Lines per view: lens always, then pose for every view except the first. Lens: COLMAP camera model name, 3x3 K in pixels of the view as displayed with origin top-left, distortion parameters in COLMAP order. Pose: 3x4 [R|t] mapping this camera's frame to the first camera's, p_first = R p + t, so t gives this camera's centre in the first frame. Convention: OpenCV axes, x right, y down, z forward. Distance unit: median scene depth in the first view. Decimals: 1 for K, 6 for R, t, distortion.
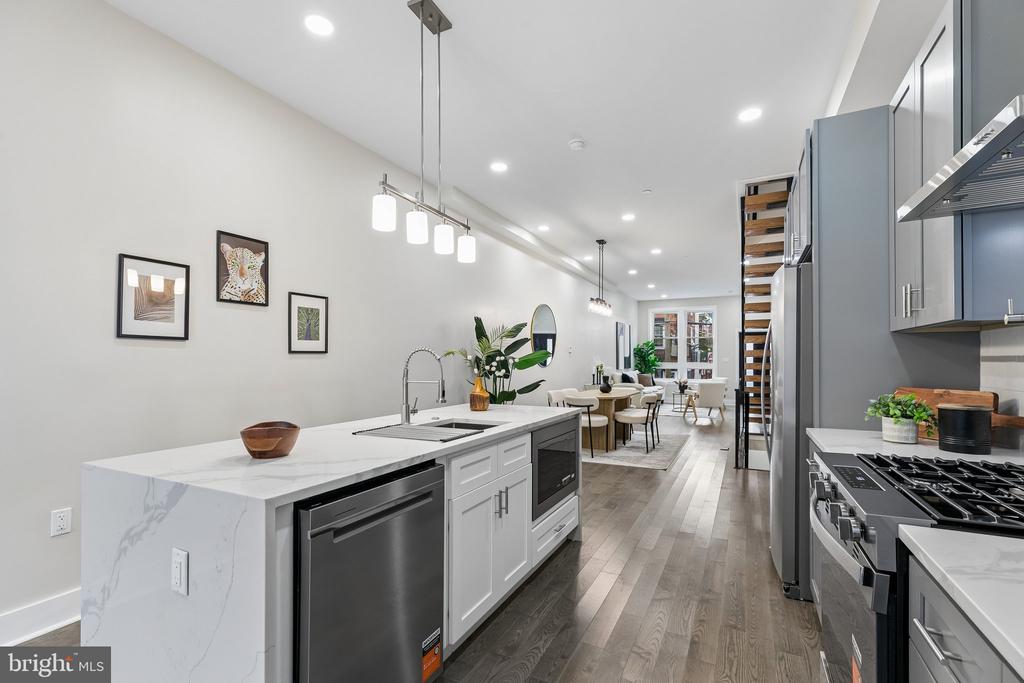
lens RADIAL K [[469.1, 0, 511.4], [0, 469.1, 356.9], [0, 0, 1]] dist [0.003634, -0.000395]
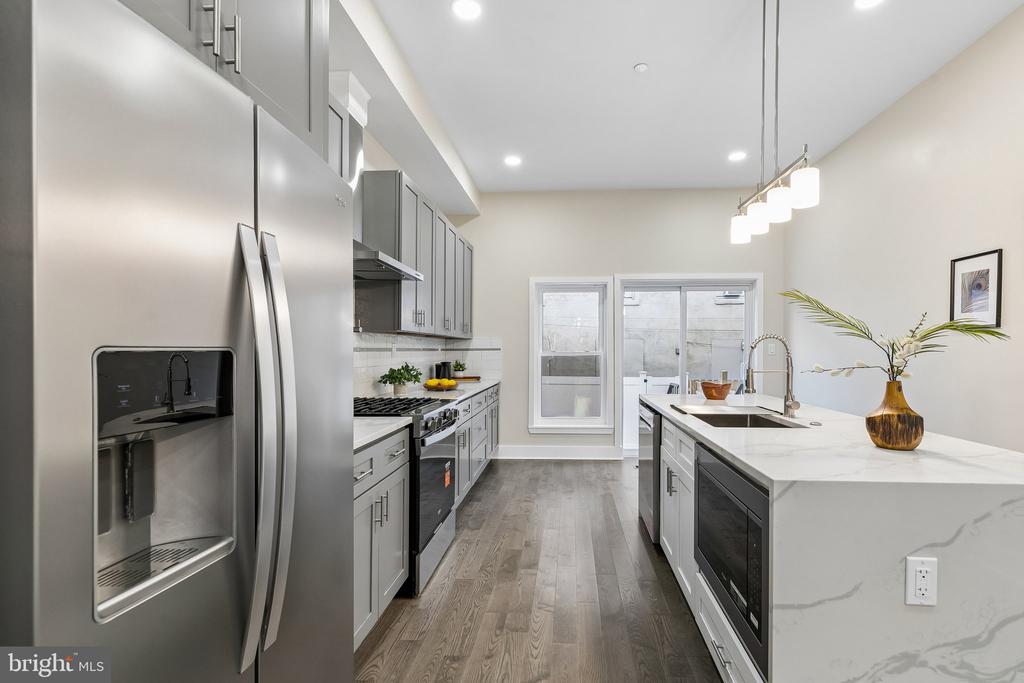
lens RADIAL K [[469.1, 0, 546.7], [0, 469.1, 351.5], [0, 0, 1]] dist [0.003634, -0.000395]
pose [[-0.914127, 0.002401, -0.405421, 0.698365], [0.005498, 0.999964, -0.006473, 0.020080], [0.405391, -0.008146, -0.914107, 1.945225]]
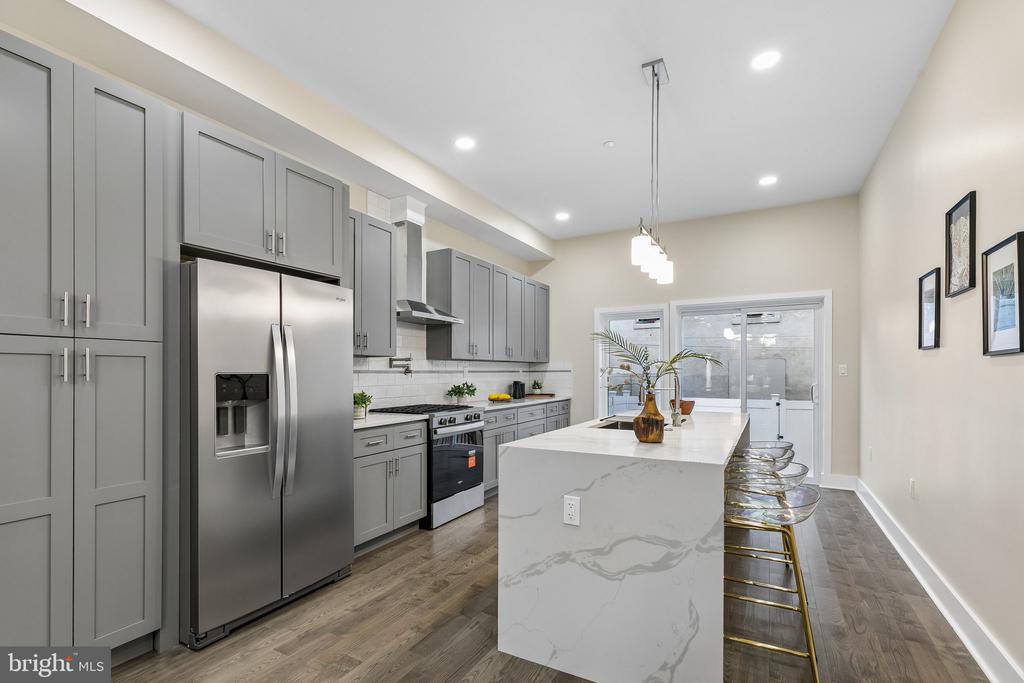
lens RADIAL K [[469.1, 0, 512.2], [0, 469.1, 373.1], [0, 0, 1]] dist [0.003634, -0.000395]
pose [[-0.999344, 0.004157, 0.035976, 0.215552], [0.003895, 0.999965, -0.007340, 0.023476], [-0.036005, -0.007195, -0.999326, 2.481194]]
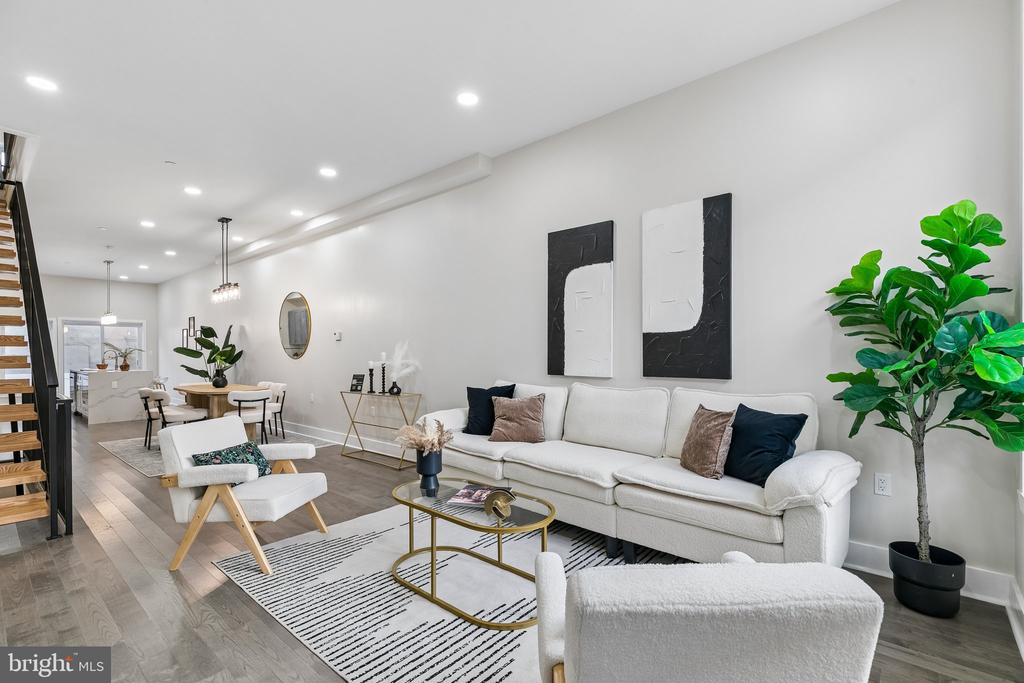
lens RADIAL K [[469.1, 0, 517.2], [0, 469.1, 350.7], [0, 0, 1]] dist [0.003634, -0.000395]
pose [[-0.237816, 0.004972, -0.971297, 2.930878], [0.016443, 0.999864, 0.001092, 0.041673], [0.971171, -0.015712, -0.237866, 5.543832]]
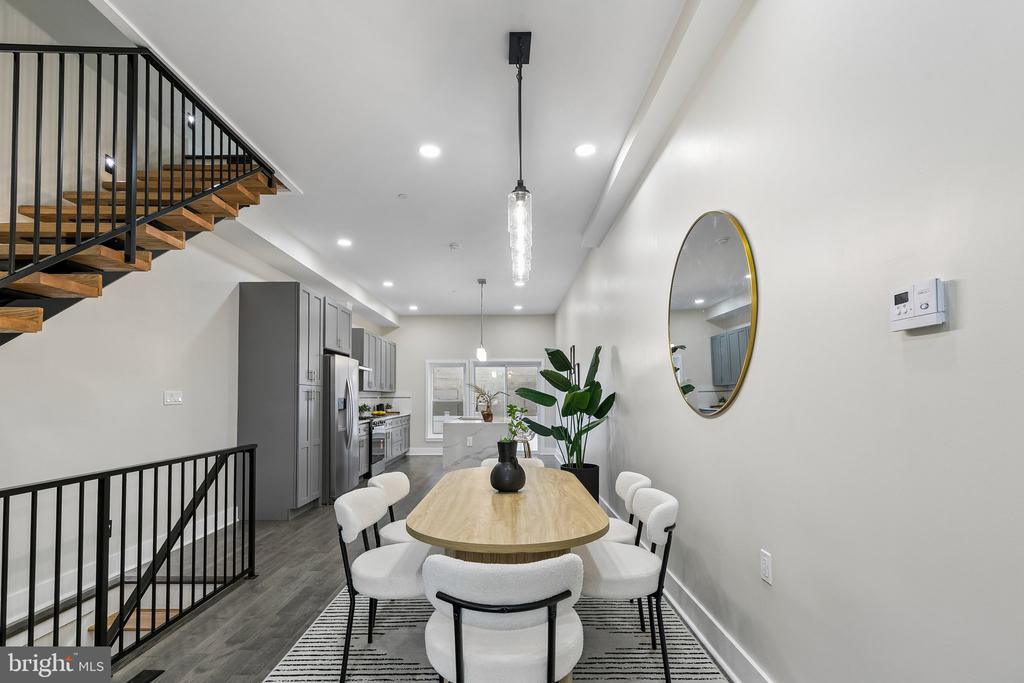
lens RADIAL K [[469.1, 0, 517.9], [0, 469.1, 387.9], [0, 0, 1]] dist [0.003634, -0.000395]
pose [[-0.886123, -0.003264, -0.463439, 1.120881], [0.010750, 0.999561, -0.027594, 0.035597], [0.463326, -0.029434, -0.885699, 4.110984]]
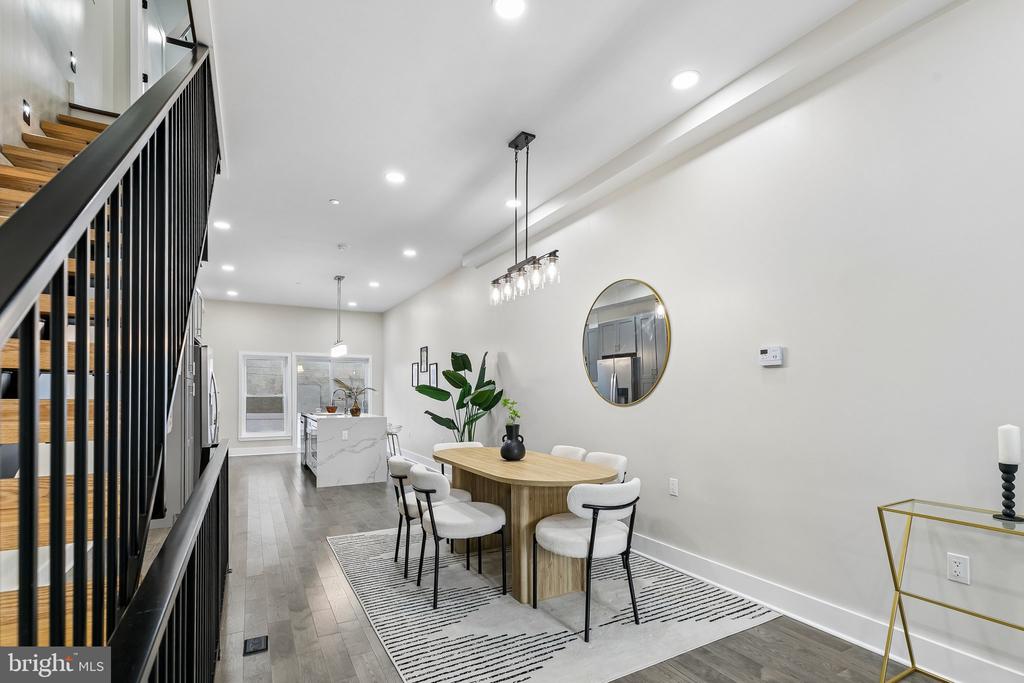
lens RADIAL K [[469.1, 0, 515.3], [0, 469.1, 395.8], [0, 0, 1]] dist [0.003634, -0.000395]
pose [[-0.555794, 0.005789, -0.831300, 1.856022], [0.007838, 0.999968, 0.001723, 0.032428], [0.831283, -0.005558, -0.555822, 3.990098]]
